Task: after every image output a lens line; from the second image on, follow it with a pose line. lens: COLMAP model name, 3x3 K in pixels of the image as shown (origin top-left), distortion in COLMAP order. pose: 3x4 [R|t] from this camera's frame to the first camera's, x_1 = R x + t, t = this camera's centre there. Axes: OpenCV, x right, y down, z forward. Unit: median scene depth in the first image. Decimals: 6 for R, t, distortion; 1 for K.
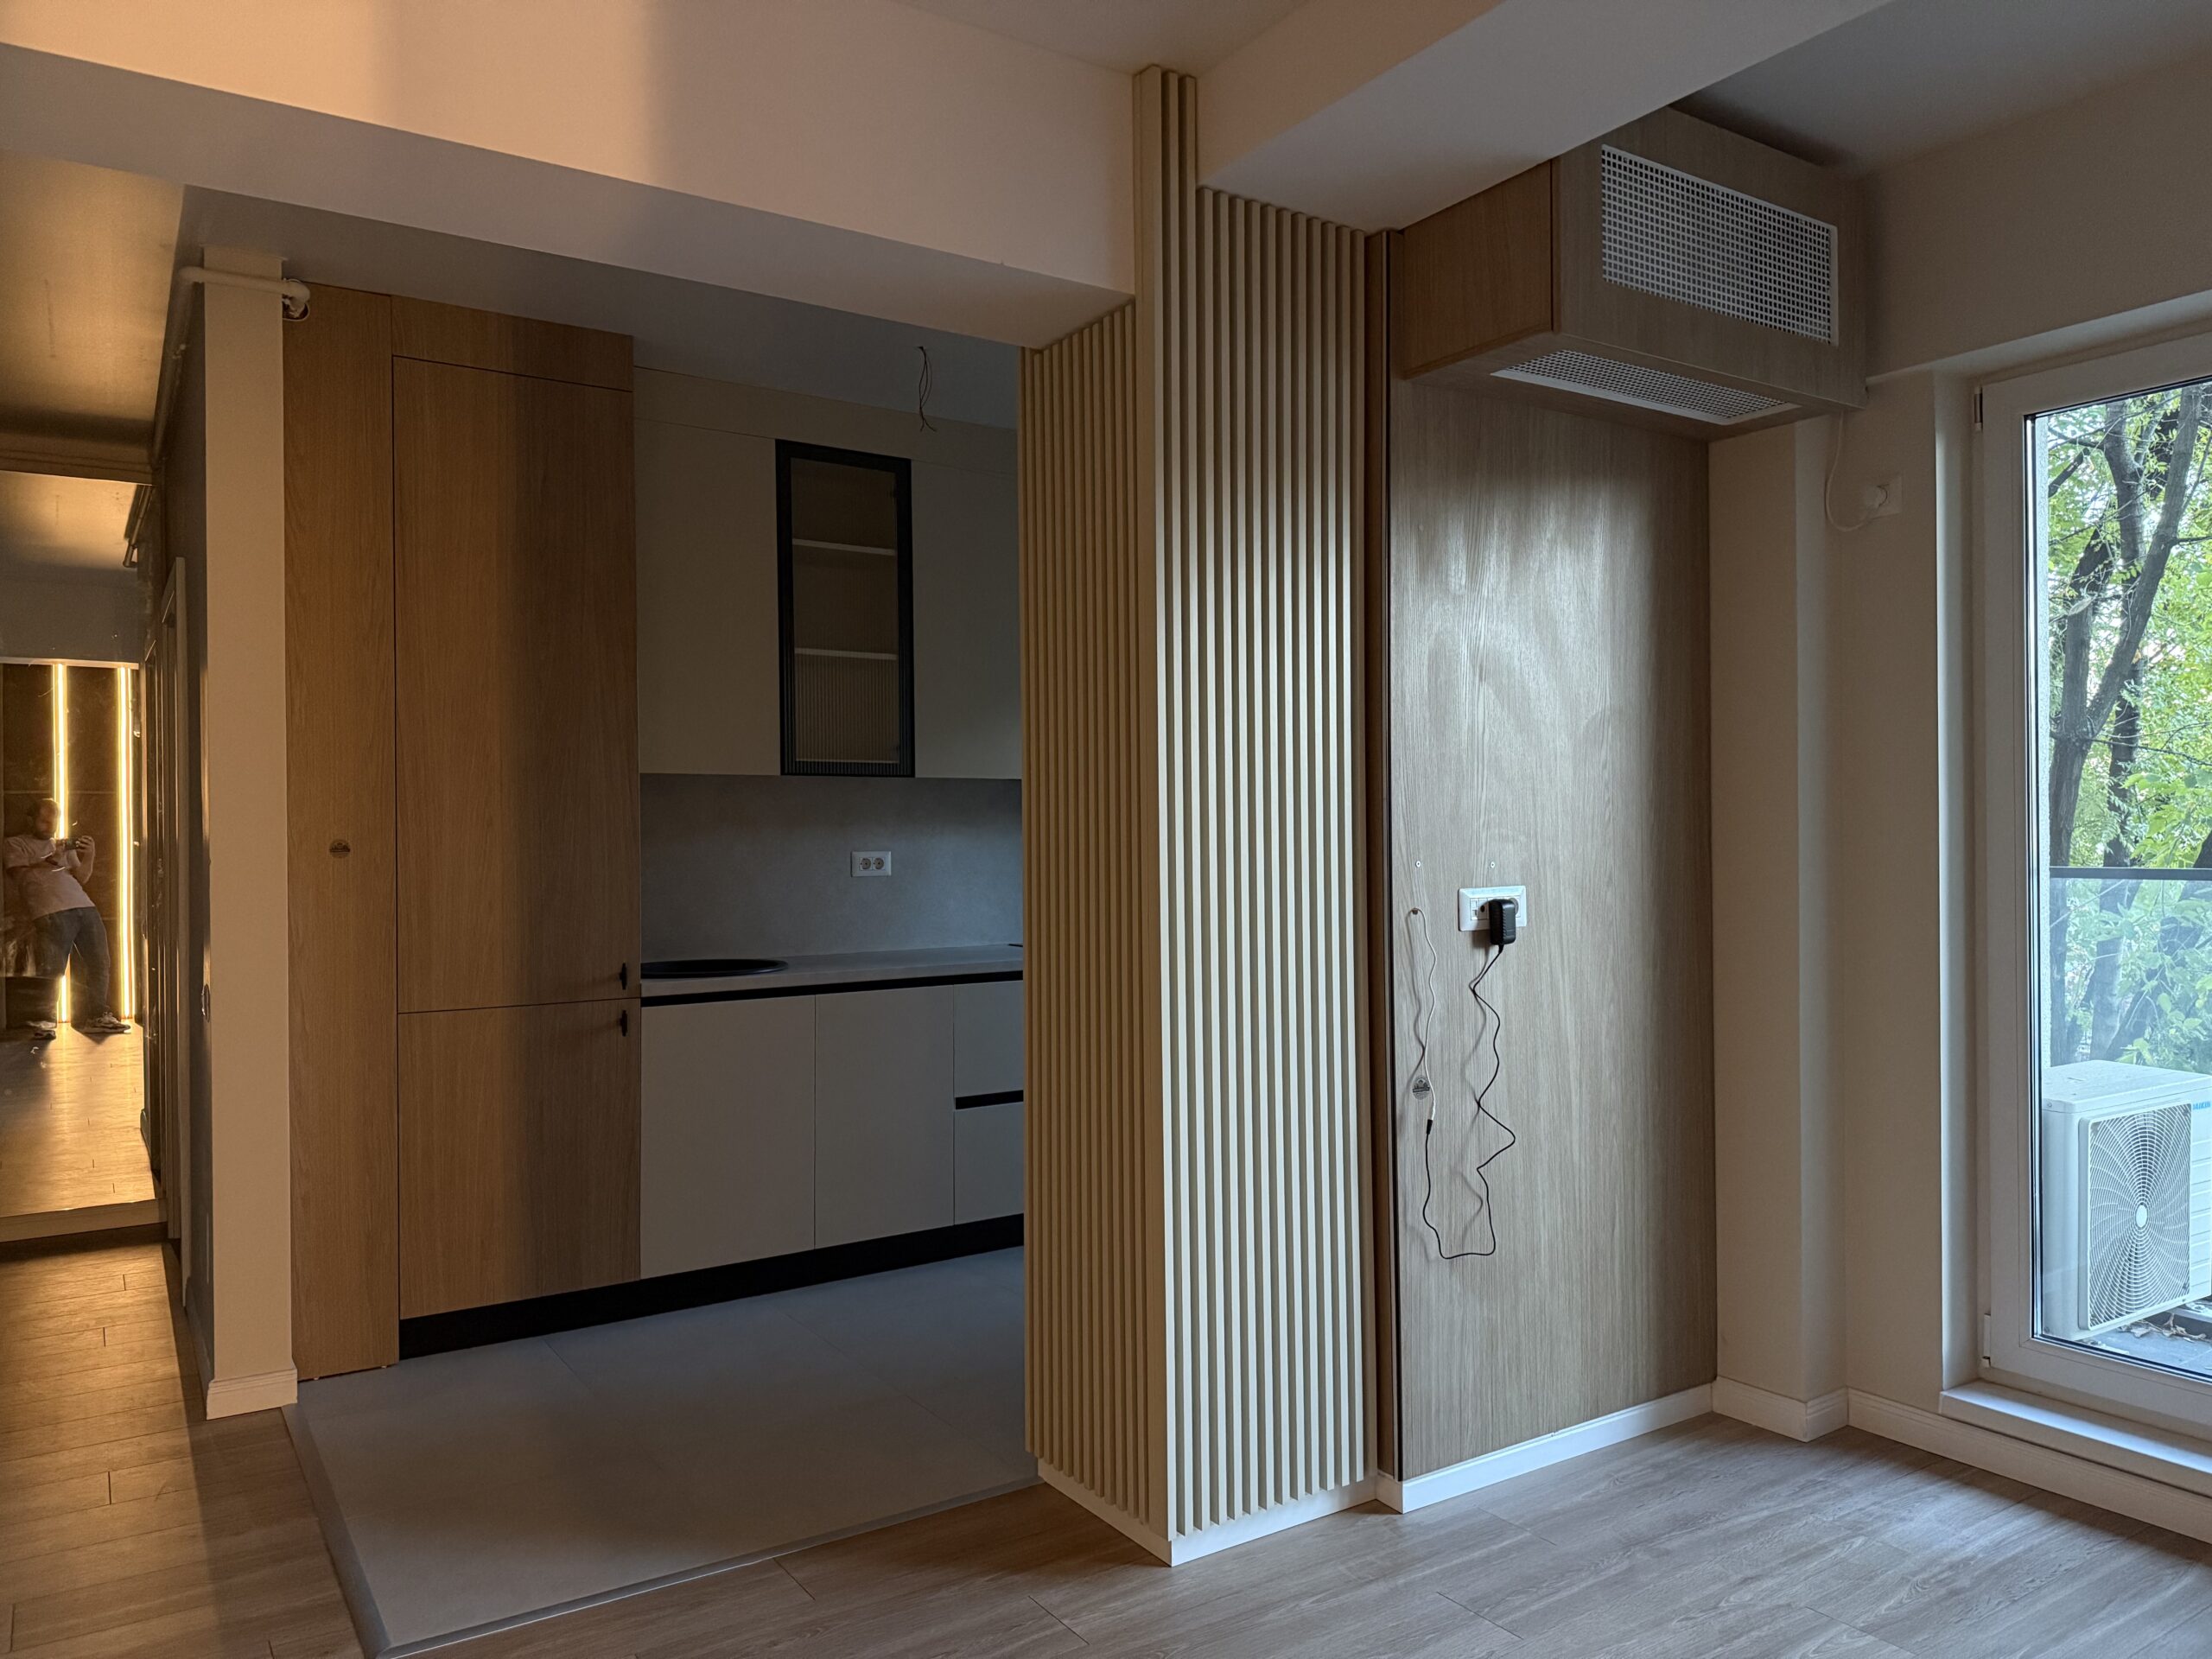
lens RADIAL K [[1520.6, 0, 1106.0], [0, 1520.6, 829.5], [0, 0, 1]] dist [0.062148, -0.094454]
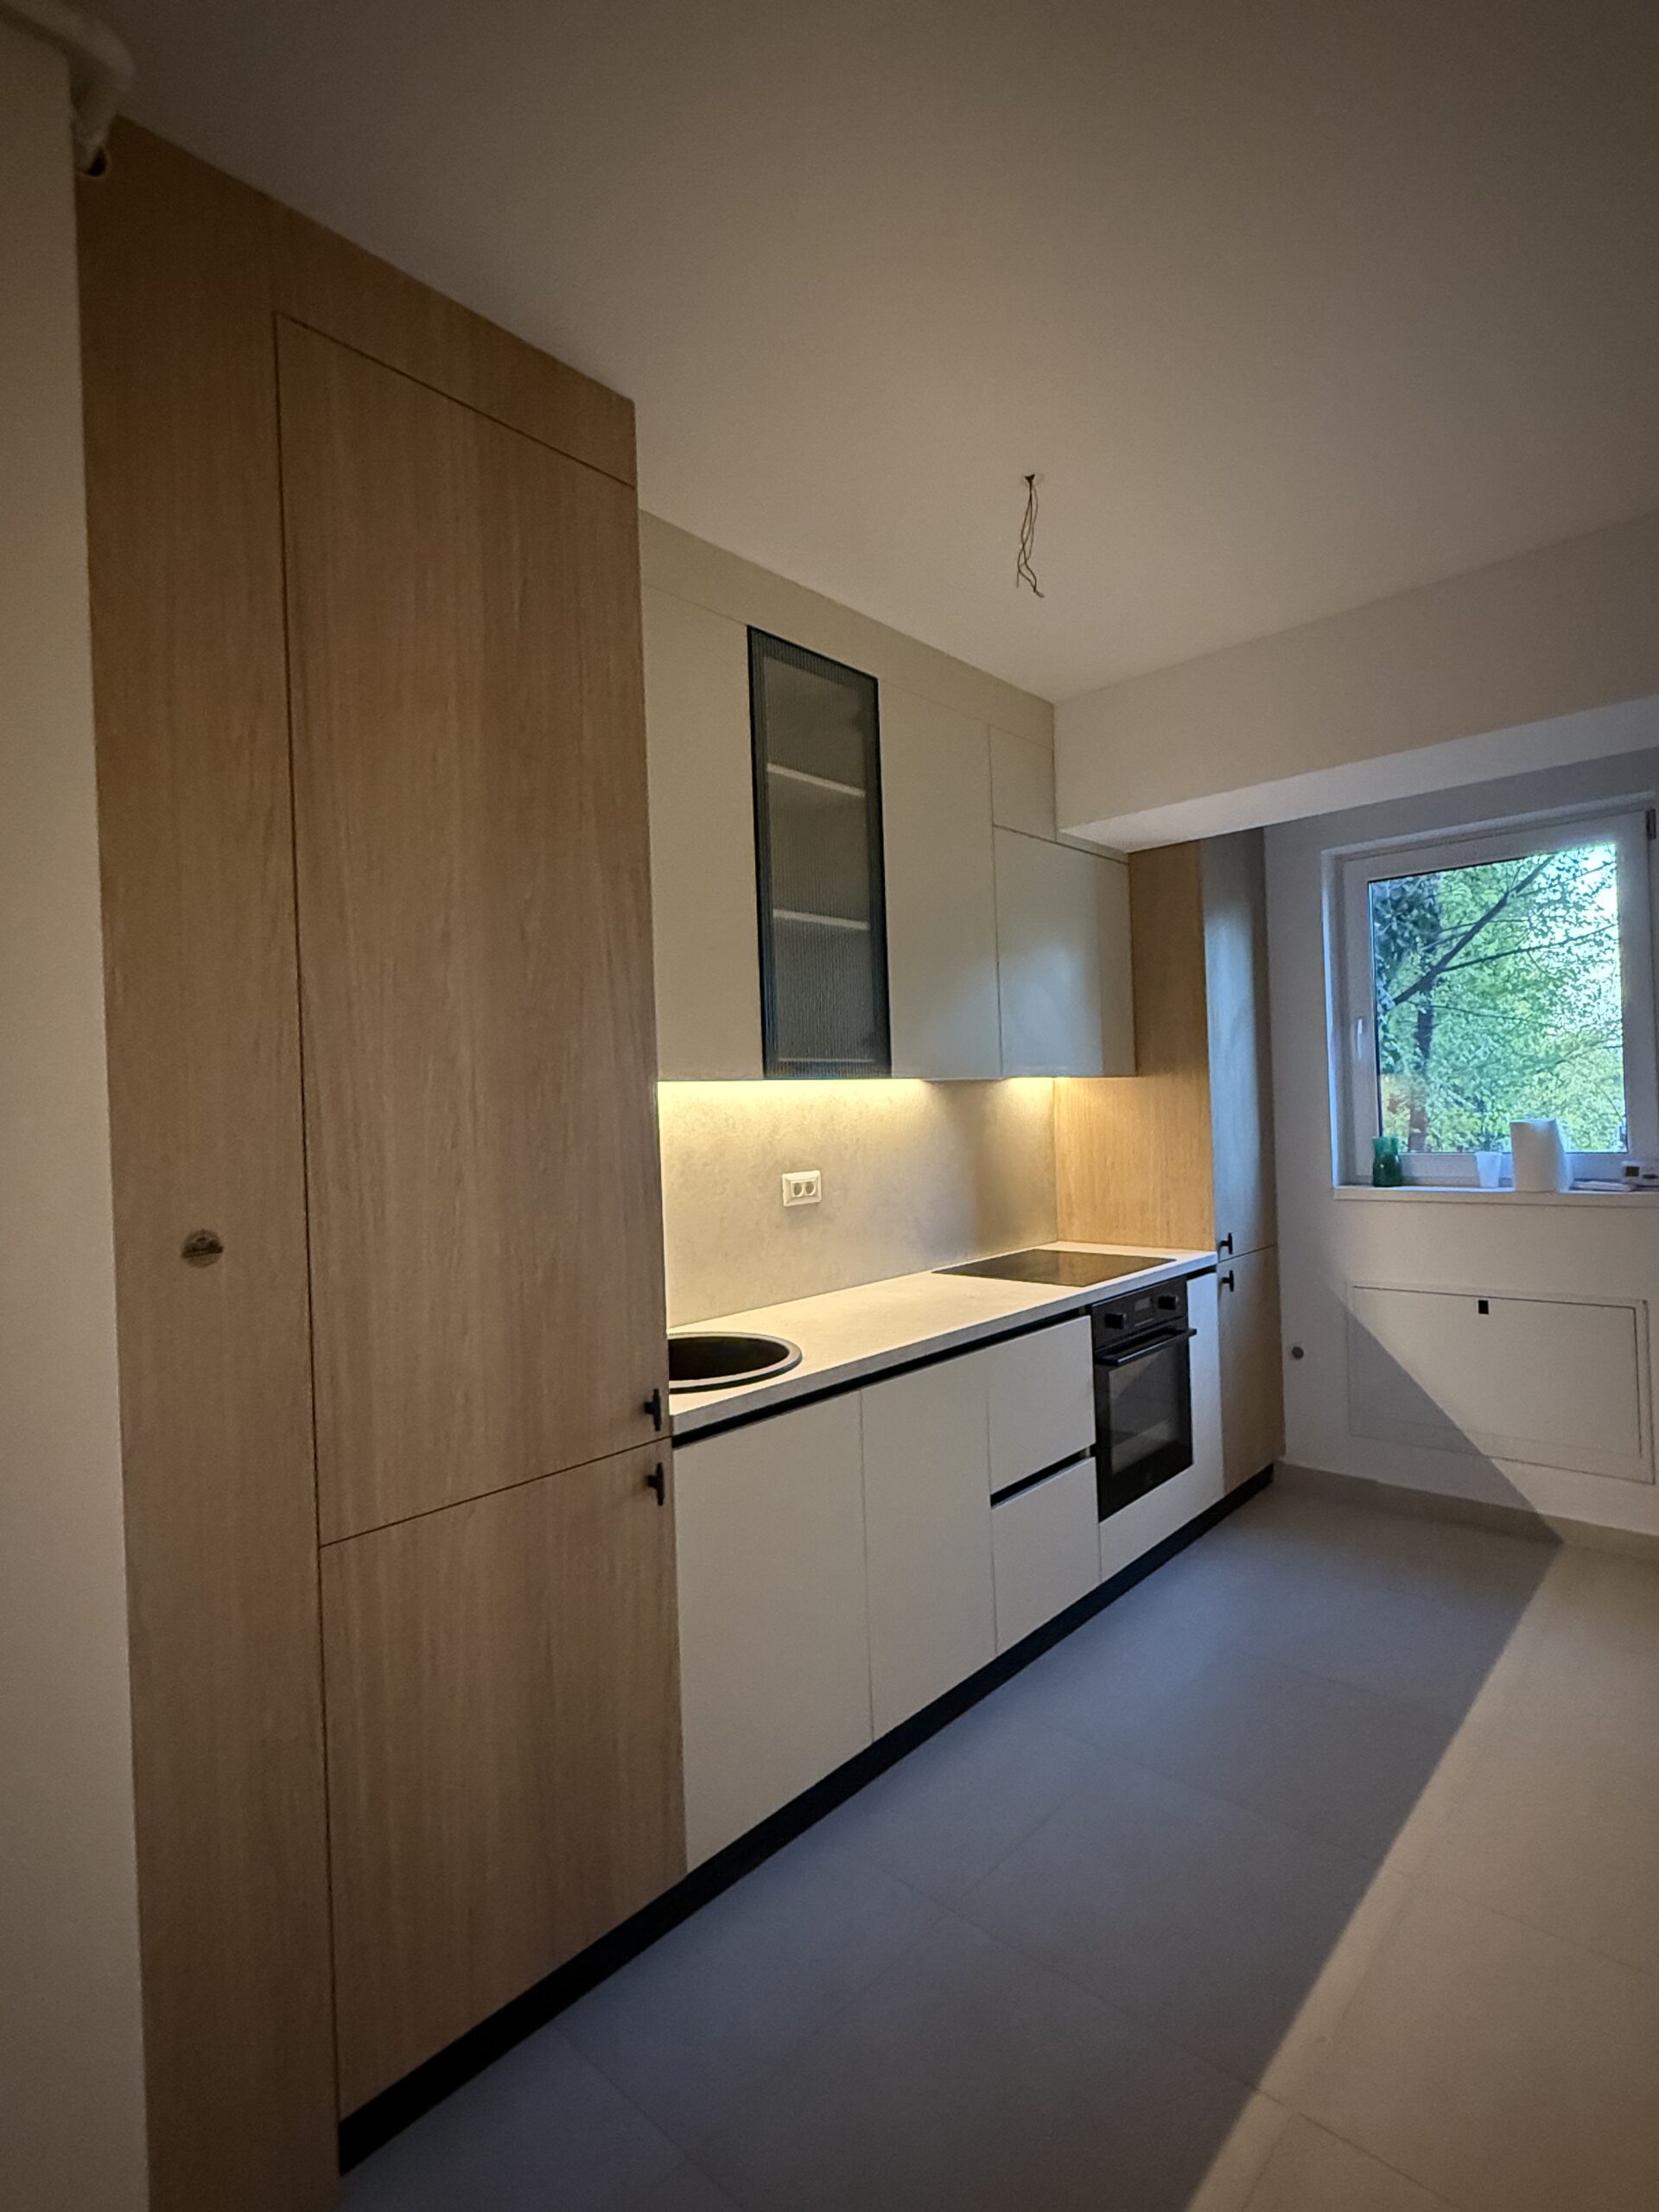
lens RADIAL K [[1090.6, 0, 829.5], [0, 1090.6, 1106.0], [0, 0, 1]] dist [-0.000142, 0.001173]
pose [[0.970704, -0.027464, 0.238703, -0.365281], [0.028454, 0.999595, -0.000702, -0.027040], [-0.238587, 0.007474, 0.971092, 0.573812]]
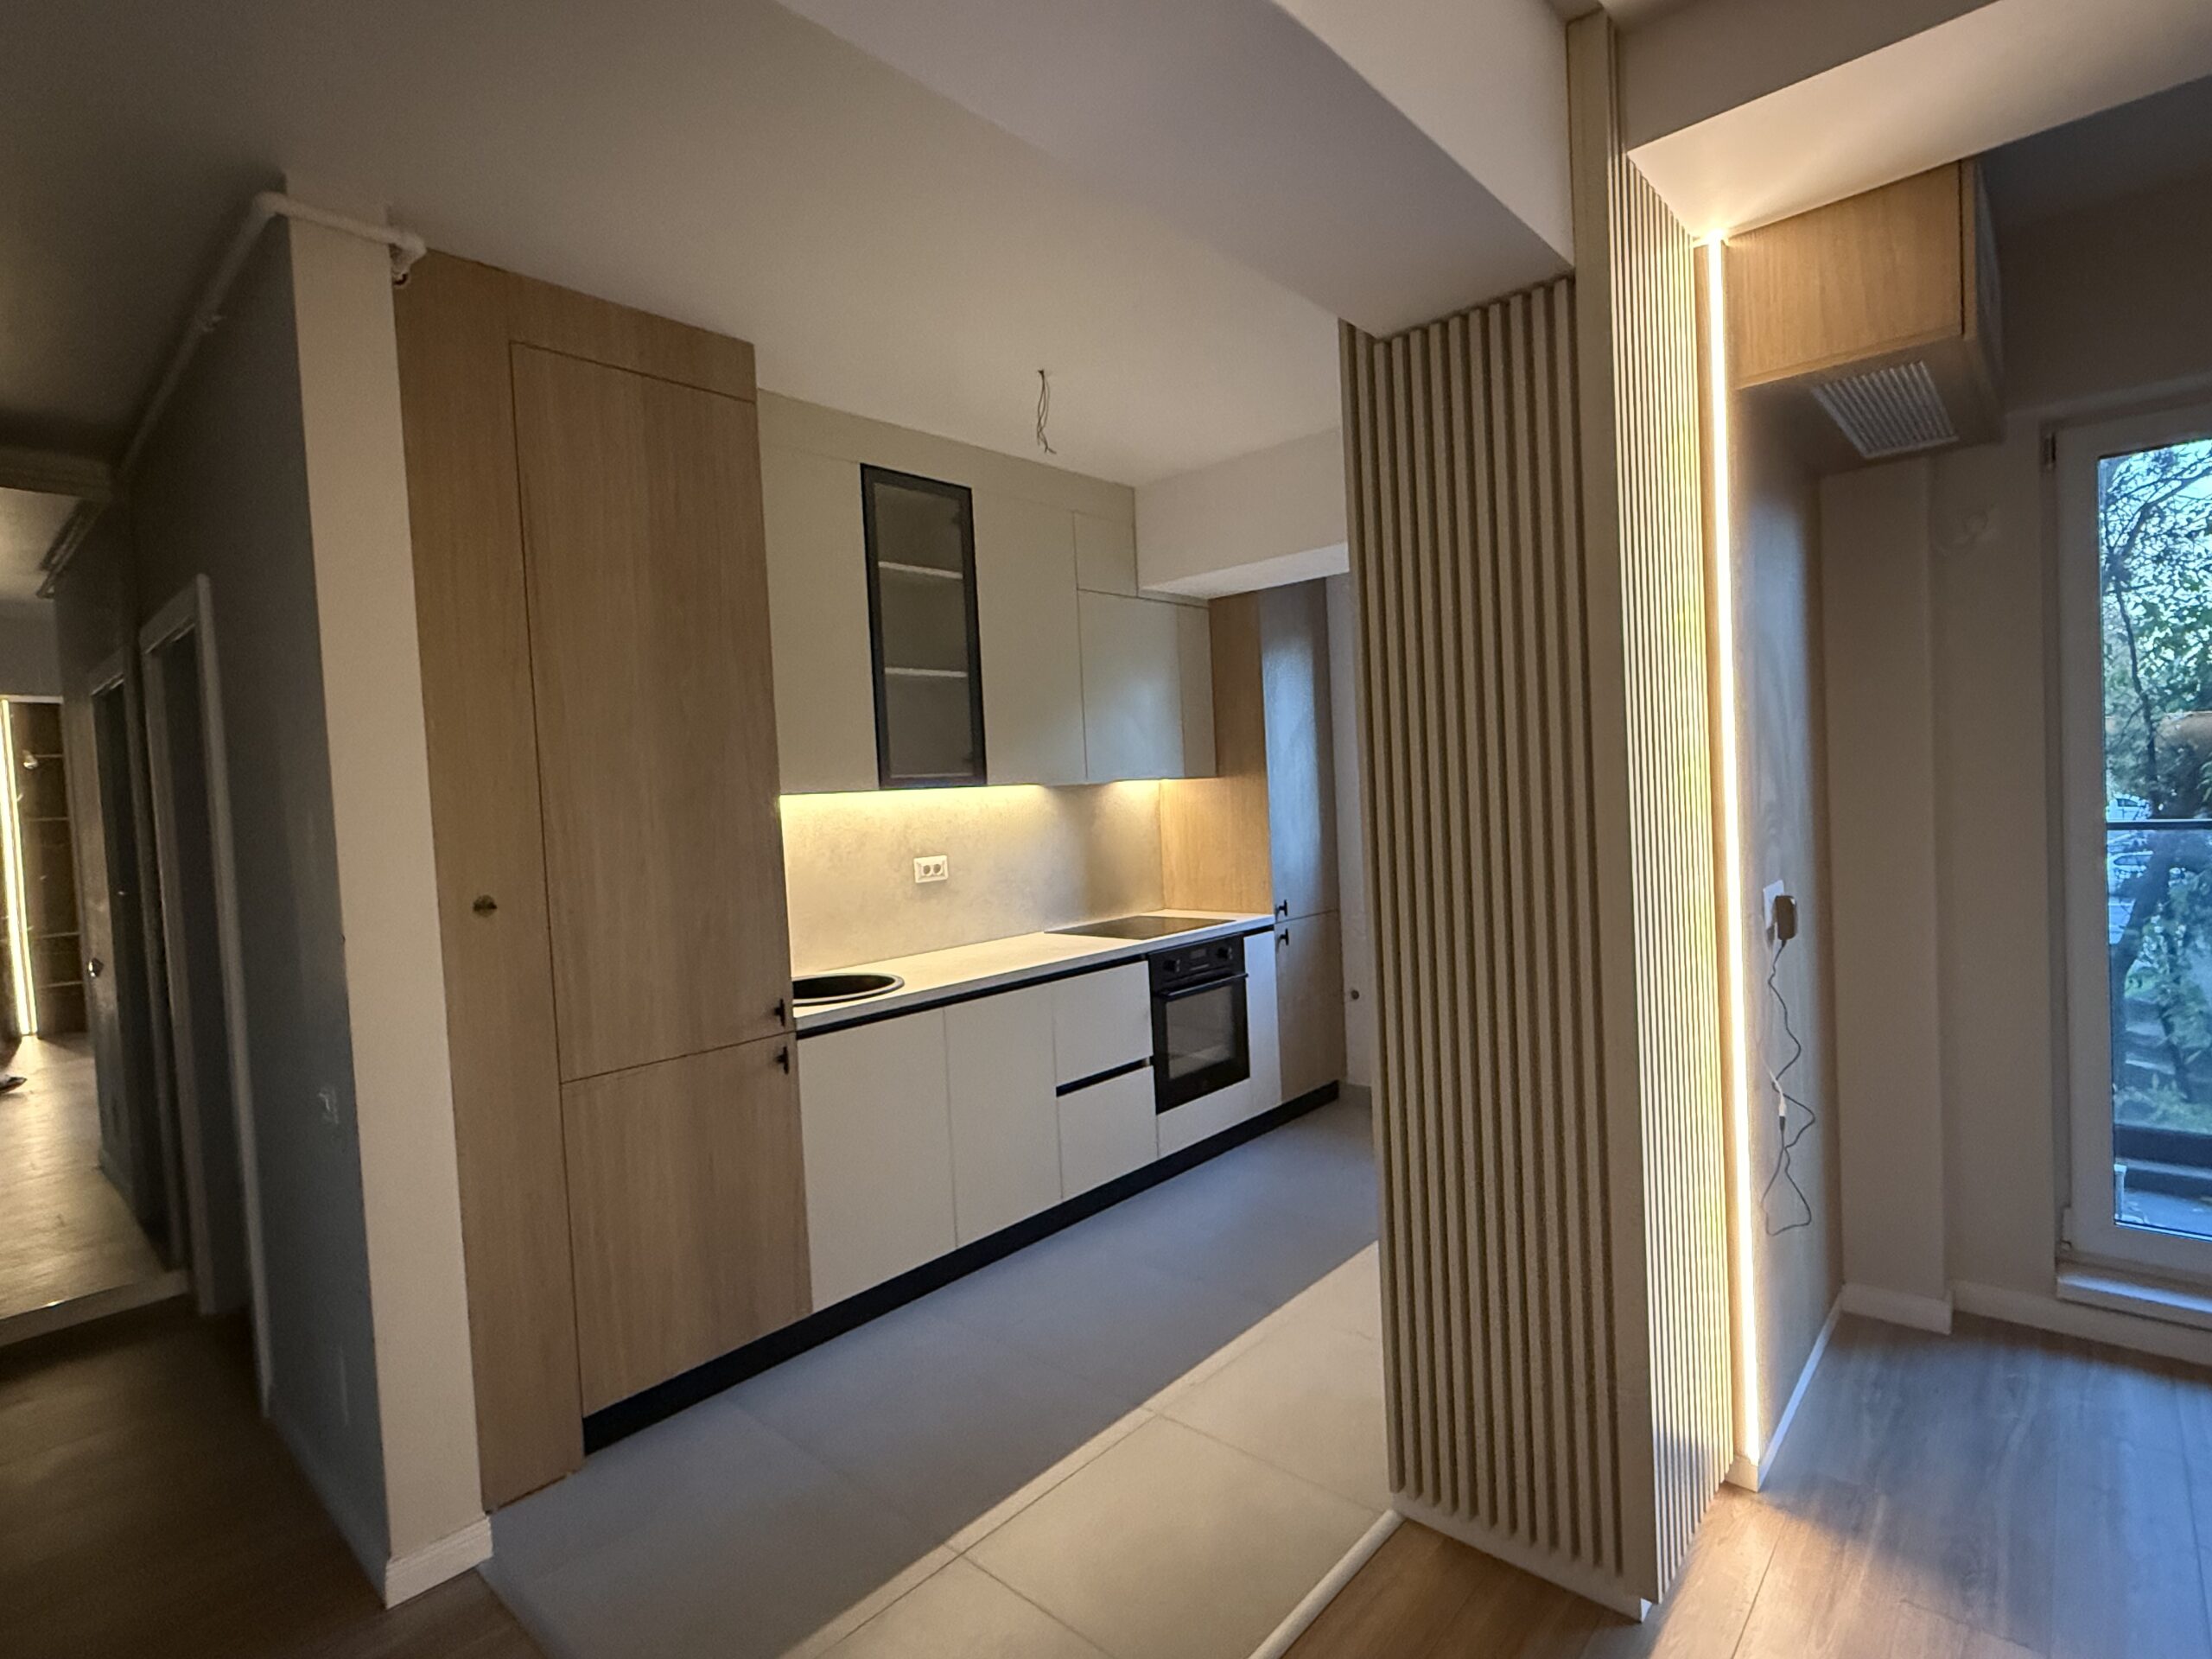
lens RADIAL K [[1090.6, 0, 1106.0], [0, 1090.6, 829.5], [0, 0, 1]] dist [-0.000142, 0.001173]
pose [[0.967613, -0.049569, 0.247524, -0.294915], [0.042276, 0.998503, 0.034696, -0.035747], [-0.248873, -0.023108, 0.968260, 0.299743]]
